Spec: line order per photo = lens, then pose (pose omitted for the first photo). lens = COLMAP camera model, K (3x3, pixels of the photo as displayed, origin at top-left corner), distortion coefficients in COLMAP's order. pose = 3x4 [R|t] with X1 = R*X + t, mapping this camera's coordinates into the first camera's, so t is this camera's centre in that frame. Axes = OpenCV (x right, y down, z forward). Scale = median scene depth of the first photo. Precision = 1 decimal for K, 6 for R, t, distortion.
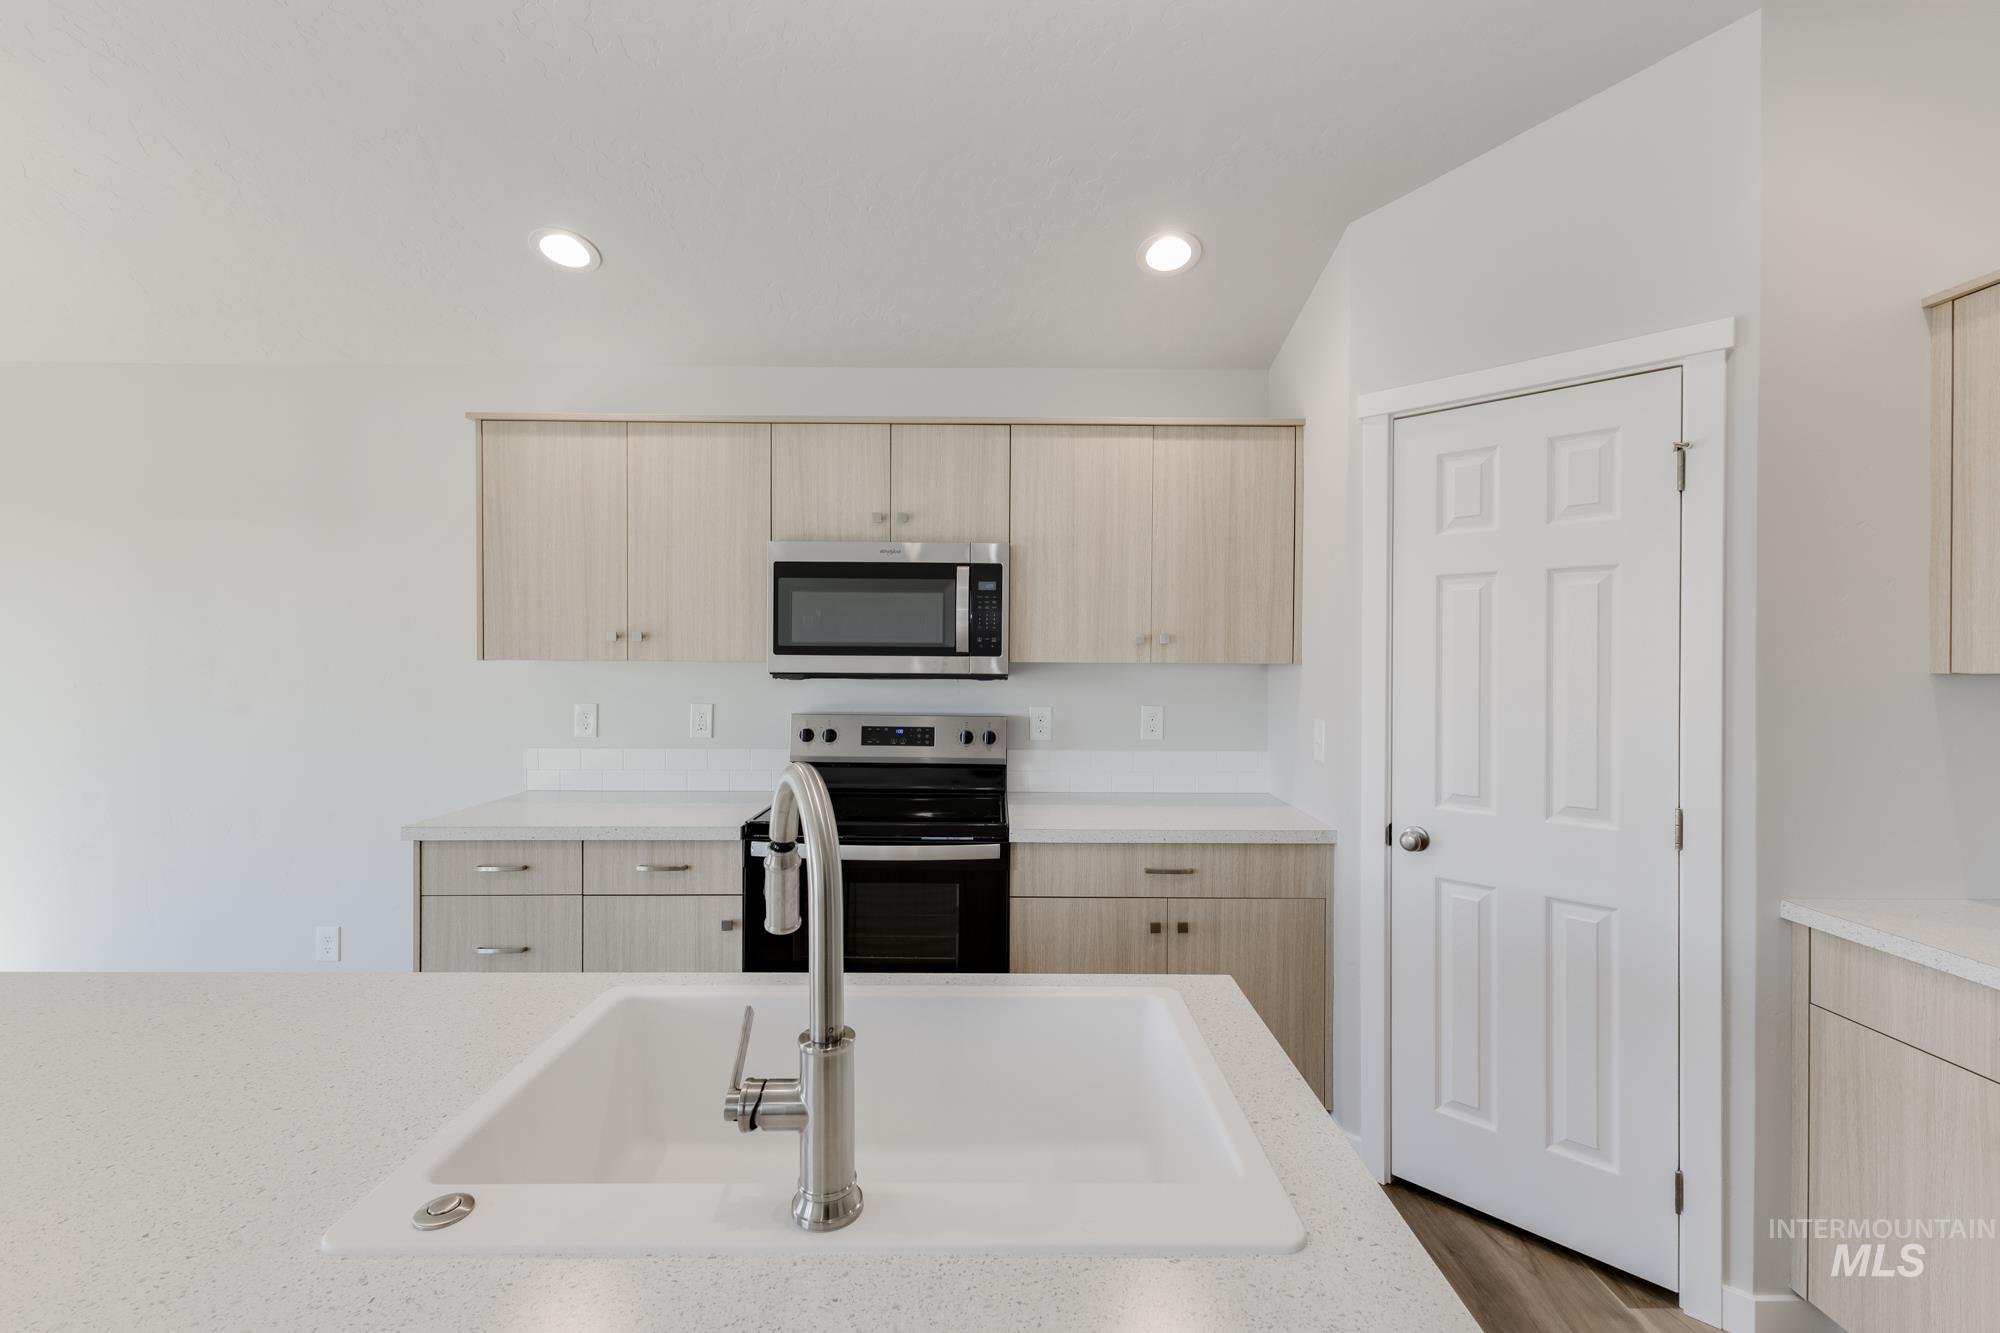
lens RADIAL K [[866.7, 0, 1001.0], [0, 866.7, 659.2], [0, 0, 1]] dist [0.006925, -0.000289]
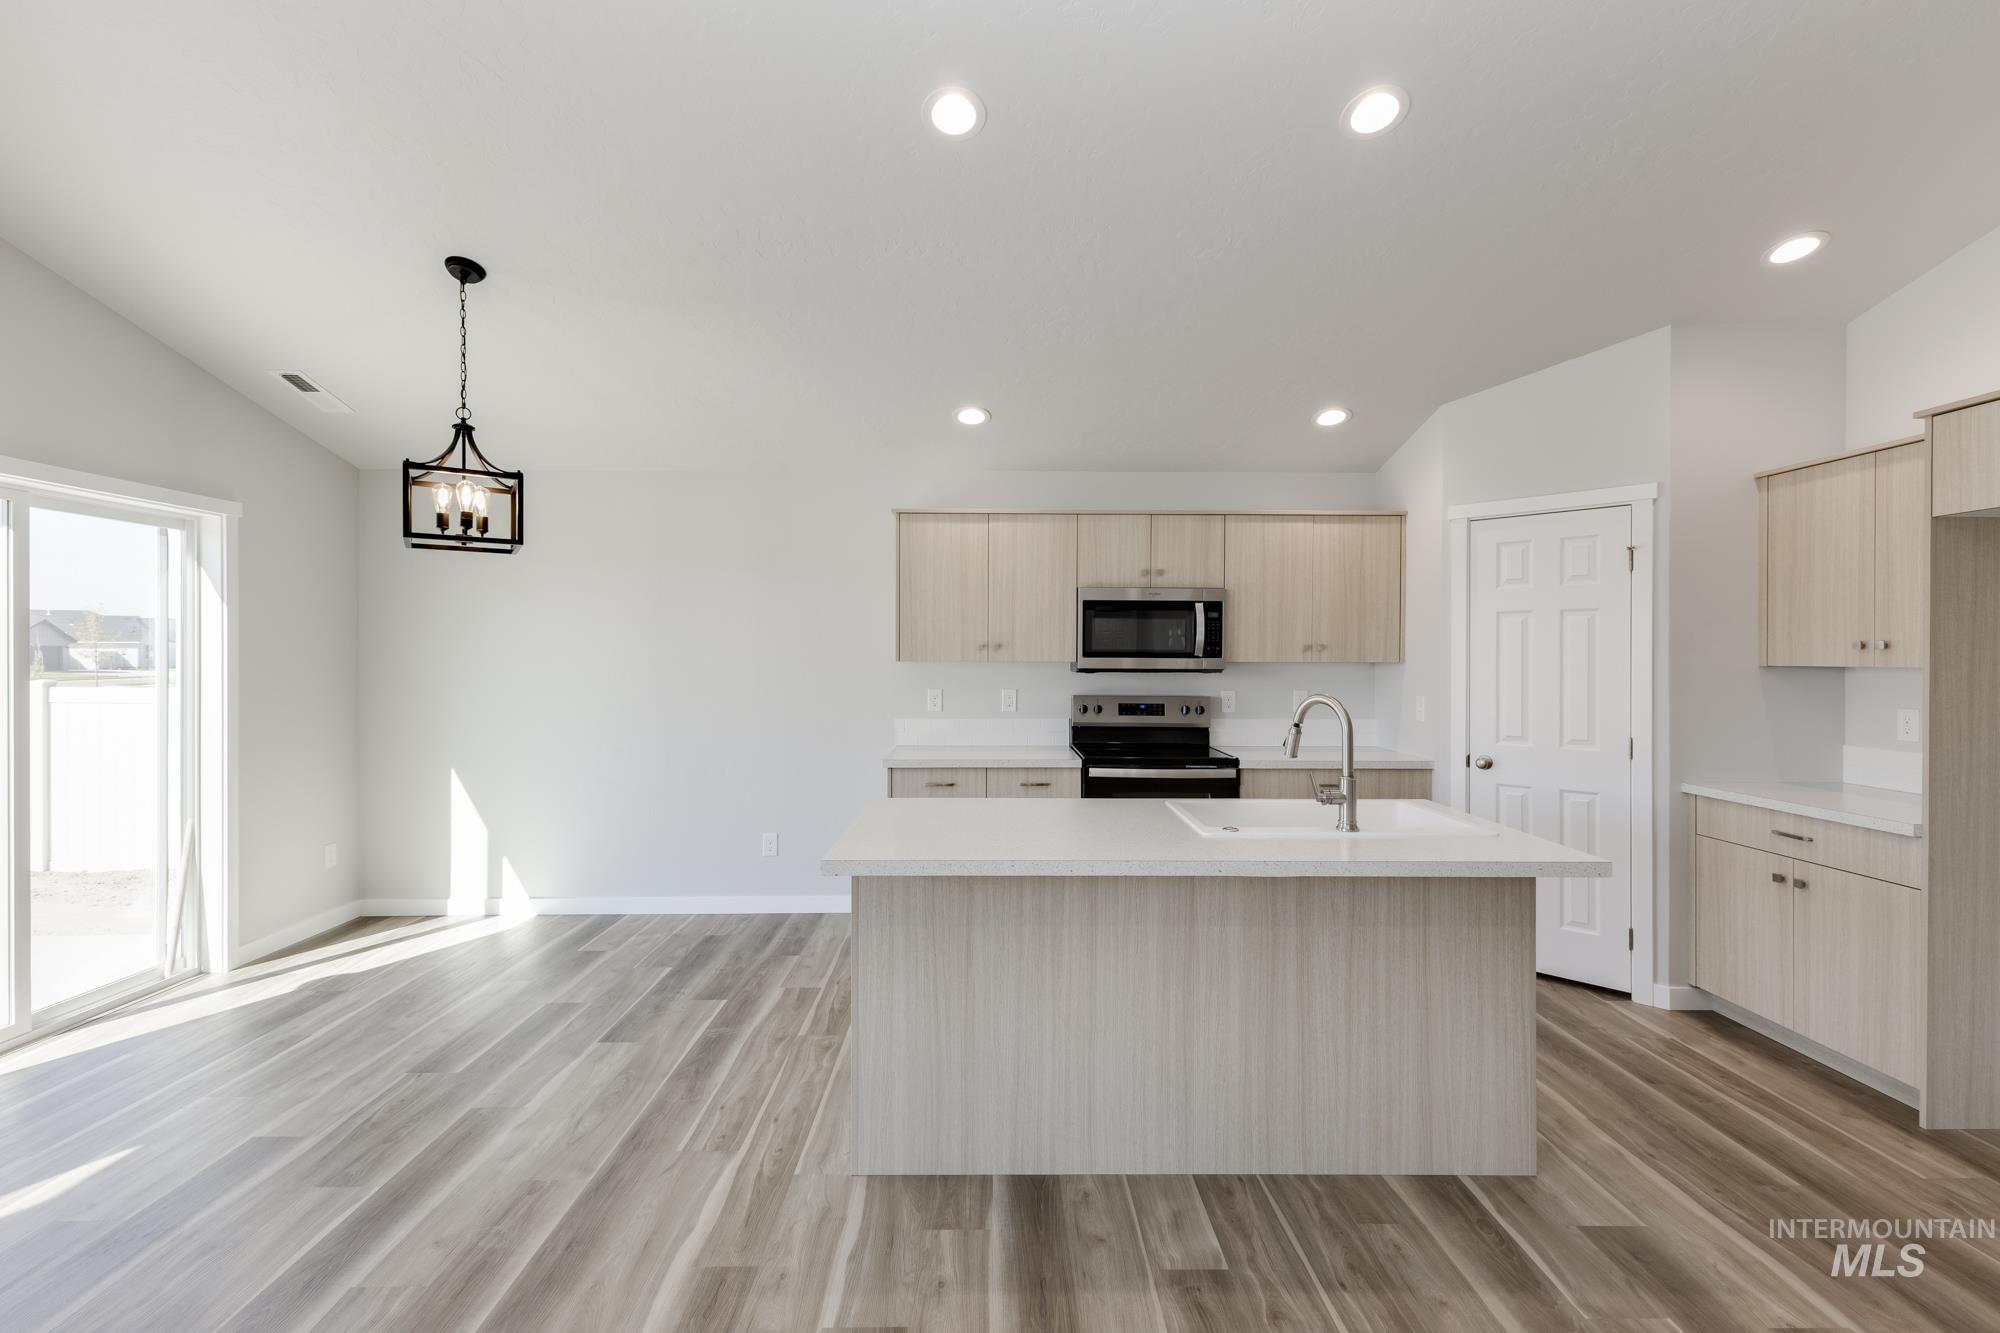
lens RADIAL K [[866.7, 0, 1001.0], [0, 866.7, 659.2], [0, 0, 1]] dist [0.006925, -0.000289]
pose [[0.999968, -0.002078, 0.007665, -0.426985], [0.002093, 0.999996, -0.001876, 0.000598], [-0.007661, 0.001892, 0.999969, -0.622073]]
